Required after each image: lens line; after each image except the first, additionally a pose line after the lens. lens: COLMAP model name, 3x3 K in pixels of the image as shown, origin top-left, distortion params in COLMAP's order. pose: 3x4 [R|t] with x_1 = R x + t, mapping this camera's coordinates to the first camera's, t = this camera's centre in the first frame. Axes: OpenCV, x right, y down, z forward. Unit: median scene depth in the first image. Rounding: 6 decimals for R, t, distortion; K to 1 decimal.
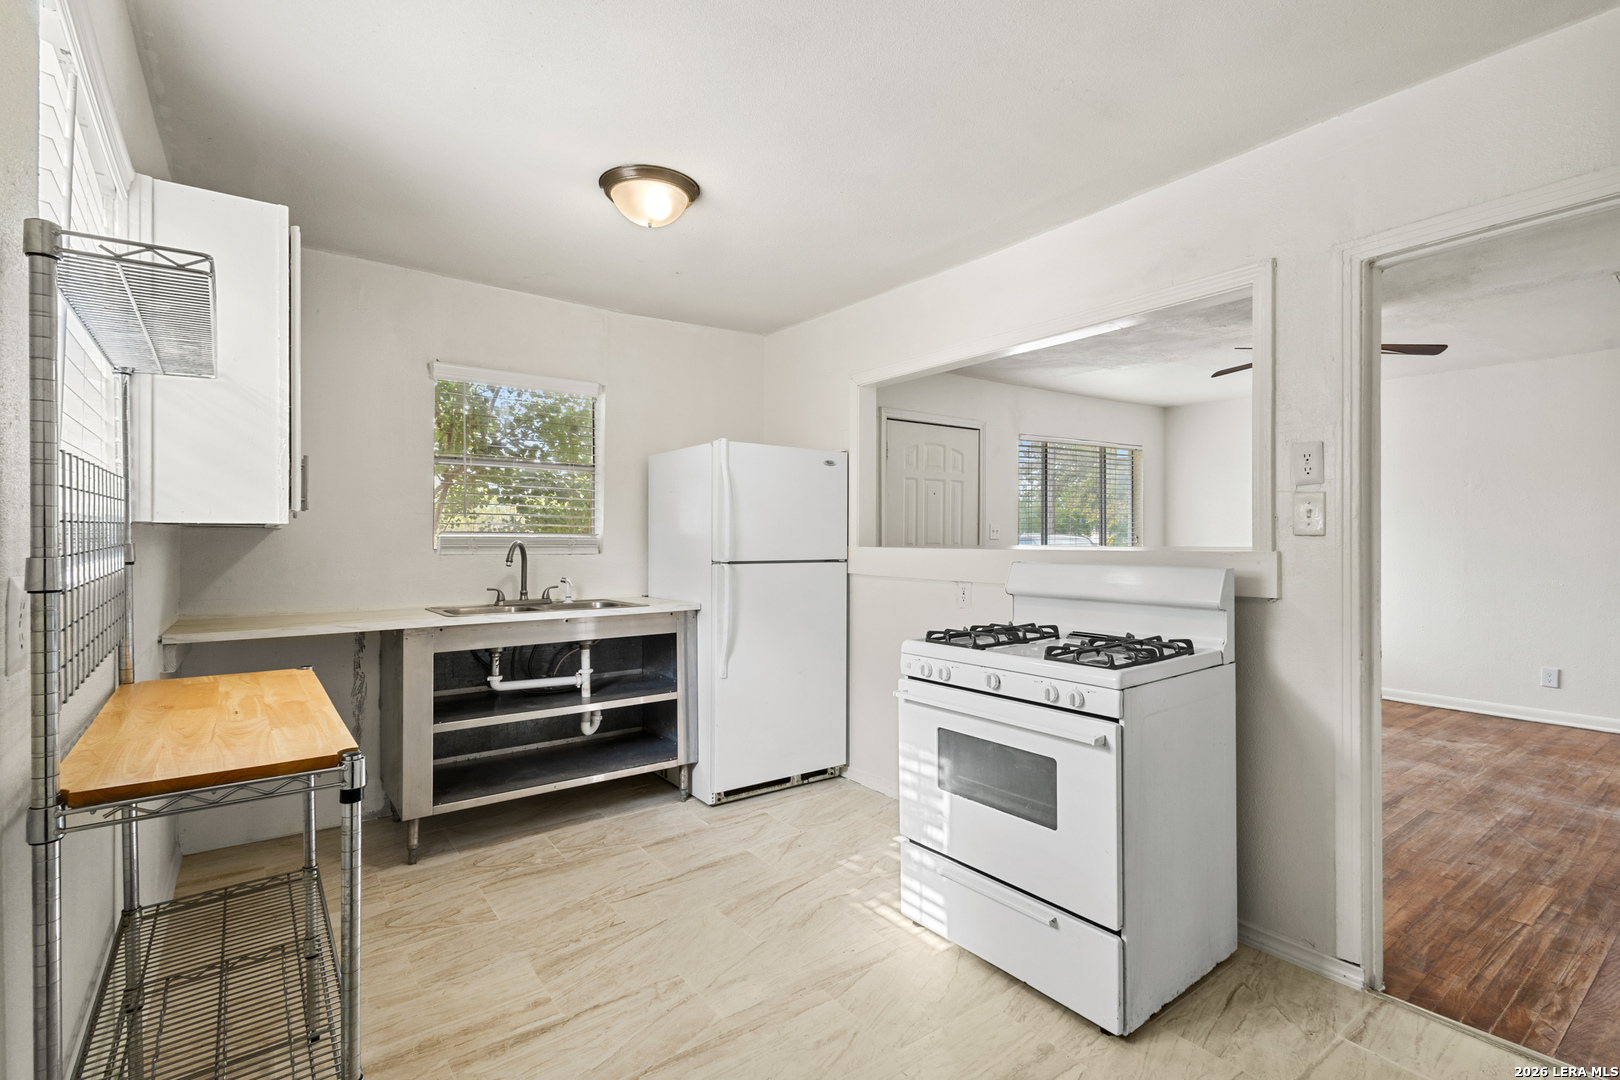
lens RADIAL K [[751.7, 0, 804.5], [0, 751.7, 530.4], [0, 0, 1]] dist [0.006588, -0.001033]
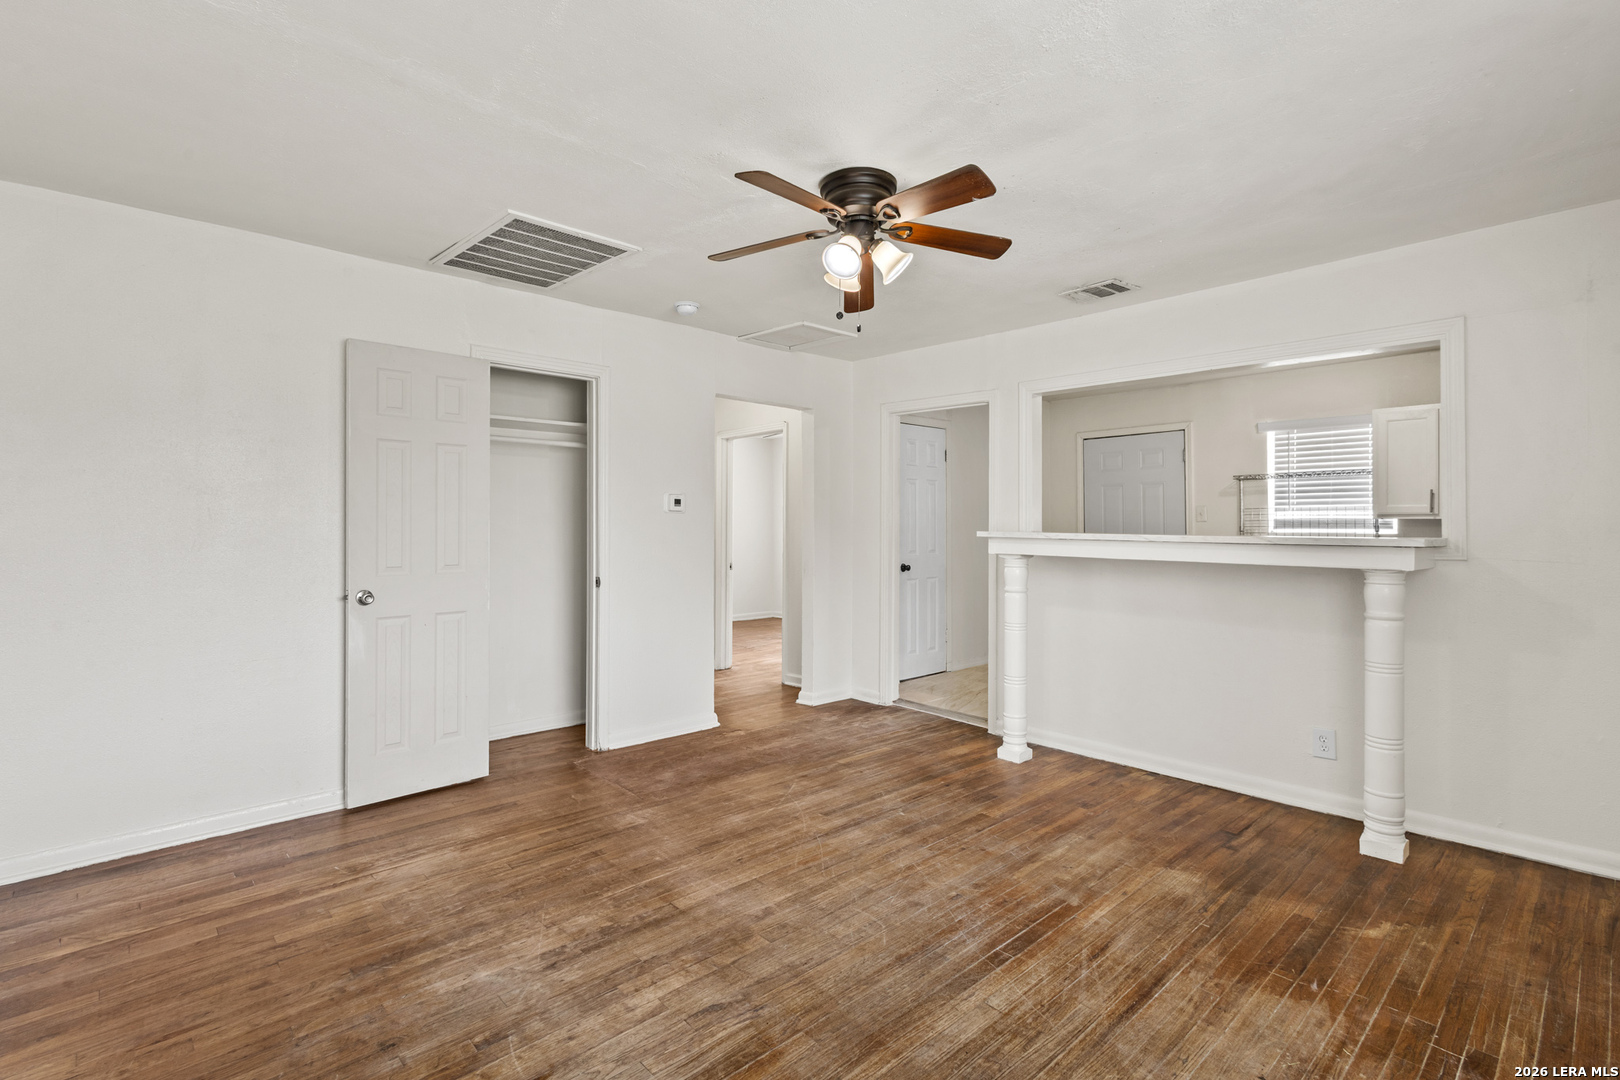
lens RADIAL K [[756.4, 0, 801.0], [0, 756.4, 525.3], [0, 0, 1]] dist [0.005645, -0.000725]
pose [[-0.993721, 0.000453, -0.111883, 1.013544], [0.000736, 0.999997, -0.002488, 0.010059], [0.111881, -0.002554, -0.993718, 2.043673]]
